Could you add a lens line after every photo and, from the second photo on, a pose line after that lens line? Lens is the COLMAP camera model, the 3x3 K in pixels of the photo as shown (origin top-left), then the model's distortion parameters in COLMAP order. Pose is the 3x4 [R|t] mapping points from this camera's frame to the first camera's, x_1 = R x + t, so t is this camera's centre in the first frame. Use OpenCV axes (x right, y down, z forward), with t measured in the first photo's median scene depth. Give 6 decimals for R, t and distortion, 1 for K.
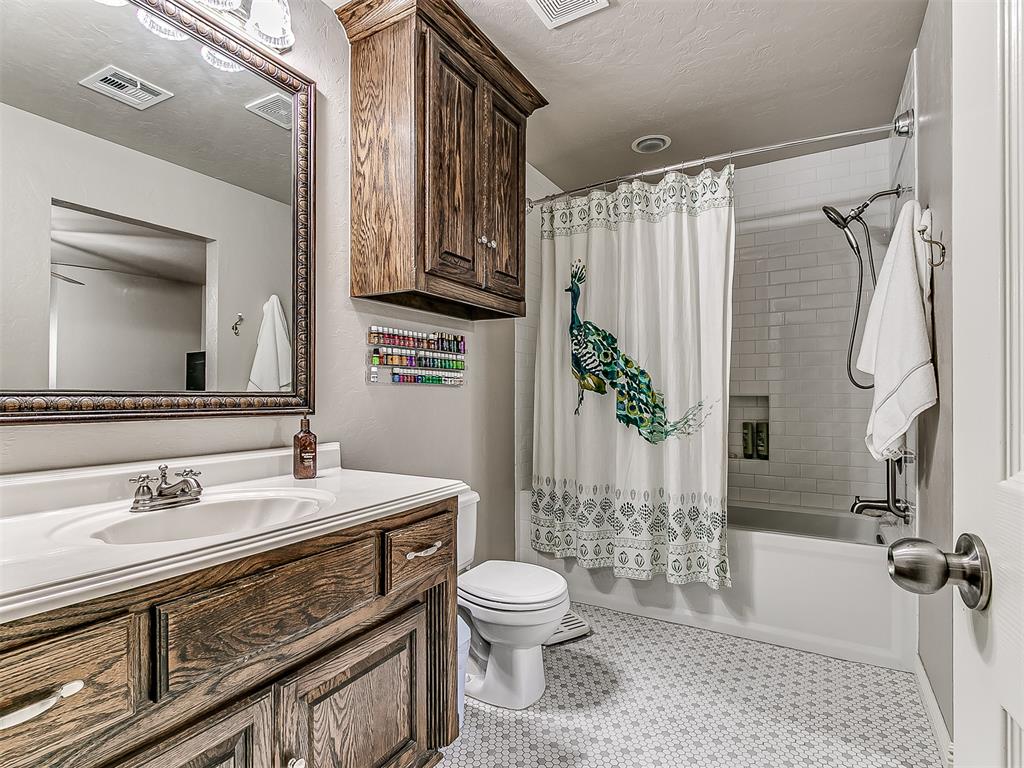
lens RADIAL K [[539.9, 0, 507.4], [0, 539.9, 391.1], [0, 0, 1]] dist [0.000398, 0.000198]
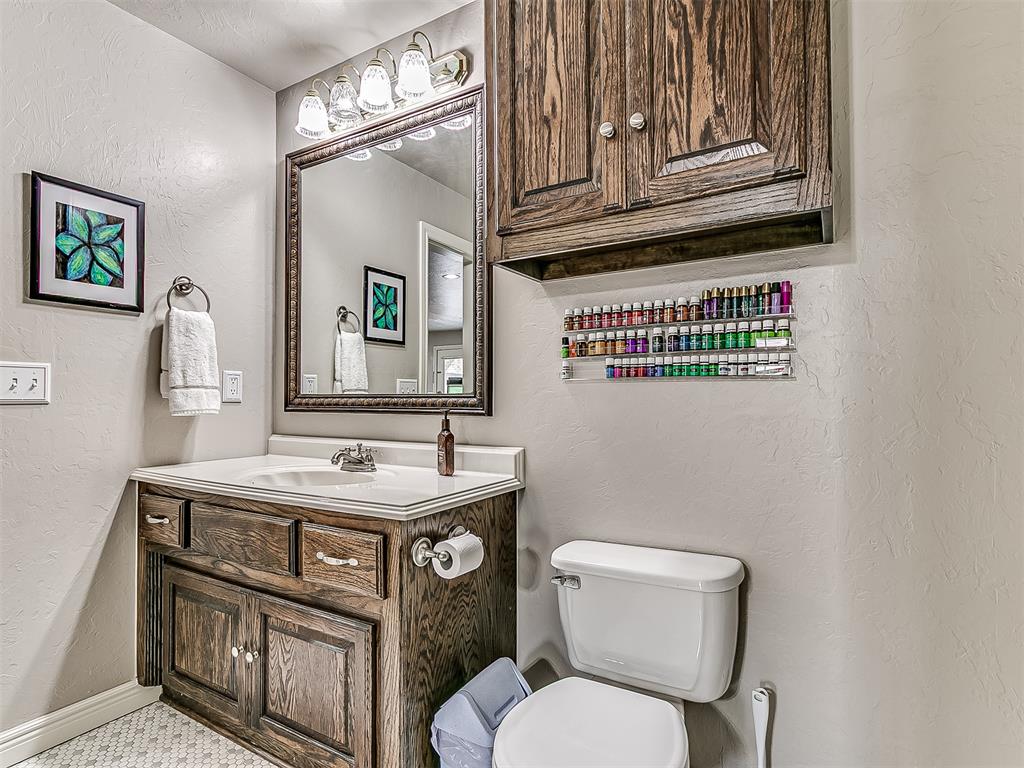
lens RADIAL K [[539.9, 0, 507.4], [0, 539.9, 391.1], [0, 0, 1]] dist [0.000398, 0.000198]
pose [[-0.024951, -0.013228, -0.999601, 0.572548], [0.010316, 0.999856, -0.013489, 0.010872], [0.999635, -0.010648, -0.024811, 0.958694]]
